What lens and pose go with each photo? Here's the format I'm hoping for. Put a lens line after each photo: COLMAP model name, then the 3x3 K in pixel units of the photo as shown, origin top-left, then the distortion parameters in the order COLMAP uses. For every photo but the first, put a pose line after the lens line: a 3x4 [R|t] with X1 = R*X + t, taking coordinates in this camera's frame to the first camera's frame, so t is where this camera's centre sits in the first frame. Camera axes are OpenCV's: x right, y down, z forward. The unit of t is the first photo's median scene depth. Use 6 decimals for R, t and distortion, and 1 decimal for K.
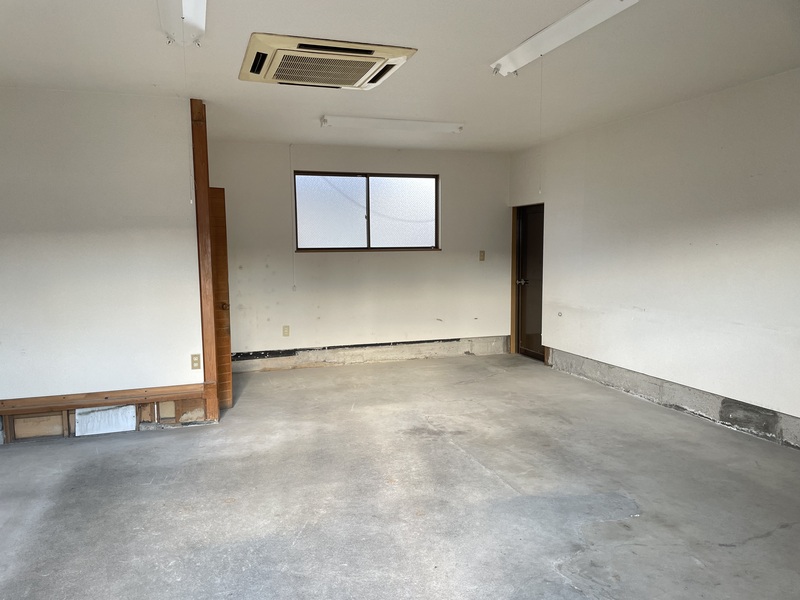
lens RADIAL K [[592.3, 0, 397.4], [0, 592.3, 306.4], [0, 0, 1]] dist [0.104949, -0.118384]
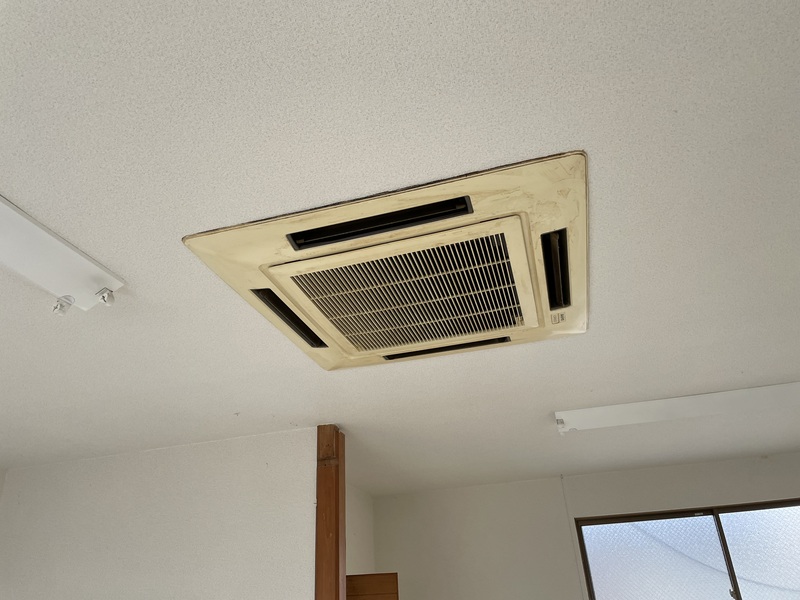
lens RADIAL K [[616.7, 0, 400.0], [0, 616.7, 300.0], [0, 0, 1]] dist [0.085298, -0.112442]
pose [[0.823827, -0.292007, -0.485841, 0.067227], [-0.012909, 0.847214, -0.531095, -0.105028], [0.566695, 0.443802, 0.694188, 0.490555]]
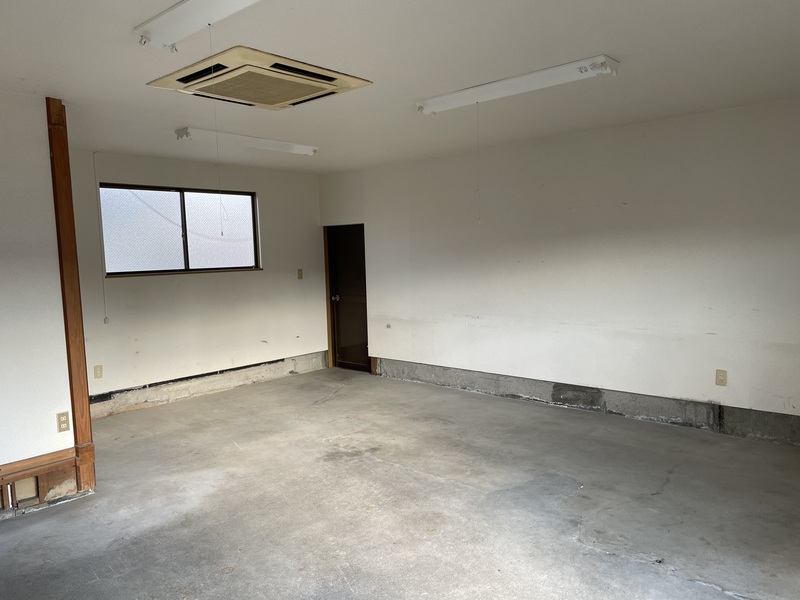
lens RADIAL K [[592.3, 0, 397.4], [0, 592.3, 306.4], [0, 0, 1]] dist [0.104949, -0.118384]
pose [[0.870747, -0.061884, 0.487822, -0.310816], [0.070978, 0.997478, -0.000156, -0.028144], [-0.486582, 0.034760, 0.872943, 0.065136]]
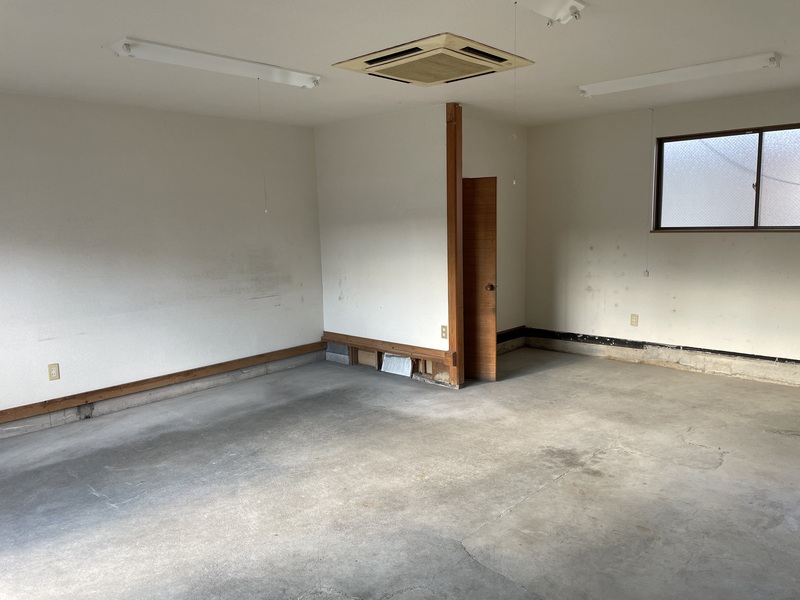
lens RADIAL K [[599.0, 0, 405.7], [0, 599.0, 300.2], [0, 0, 1]] dist [0.094536, -0.131061]
pose [[0.488930, 0.116310, -0.864534, 0.586064], [-0.069622, 0.993113, 0.094234, -0.068952], [0.869540, 0.014116, 0.493660, 0.333815]]
